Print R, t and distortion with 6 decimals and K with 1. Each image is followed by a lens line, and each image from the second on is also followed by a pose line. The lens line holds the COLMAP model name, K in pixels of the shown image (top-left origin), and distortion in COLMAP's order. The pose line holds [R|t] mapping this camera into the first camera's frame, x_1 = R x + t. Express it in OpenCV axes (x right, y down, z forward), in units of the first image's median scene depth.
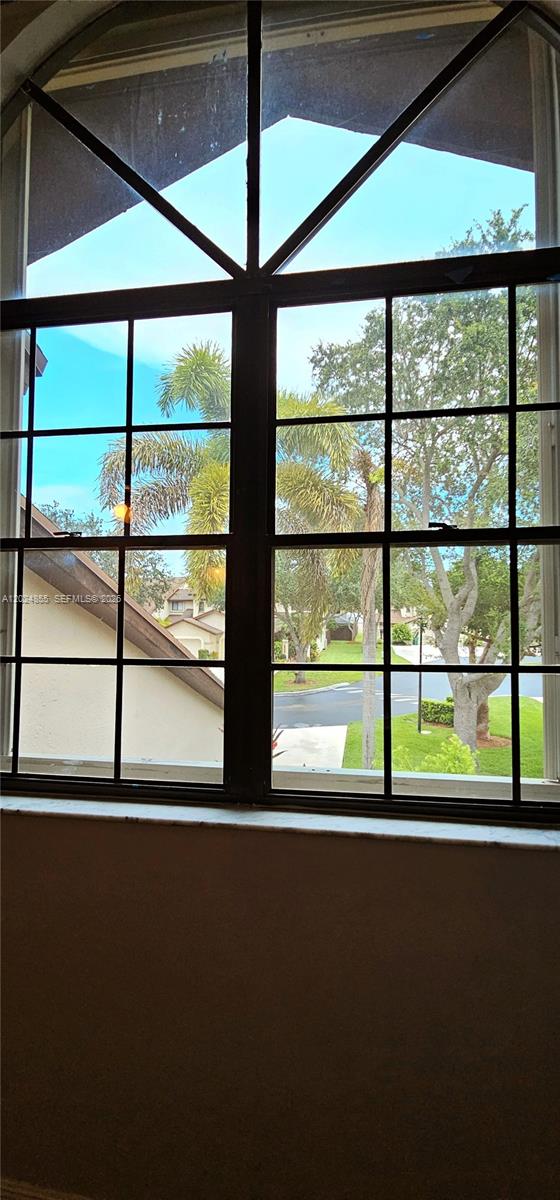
lens RADIAL K [[493.8, 0, 281.3], [0, 493.8, 598.2], [0, 0, 1]] dist [0.003983, -0.002794]
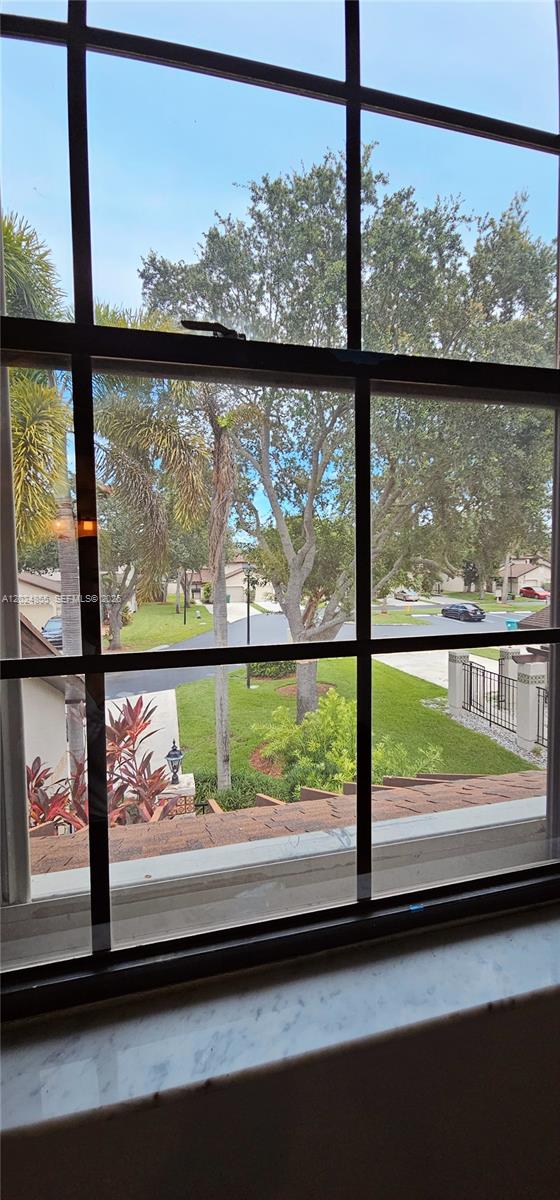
lens RADIAL K [[493.8, 0, 278.7], [0, 493.8, 601.7], [0, 0, 1]] dist [0.003983, -0.002794]
pose [[0.922837, -0.043211, 0.382758, -0.071775], [0.009722, 0.995984, 0.089001, 0.007186], [-0.385067, -0.078412, 0.919551, 0.081475]]
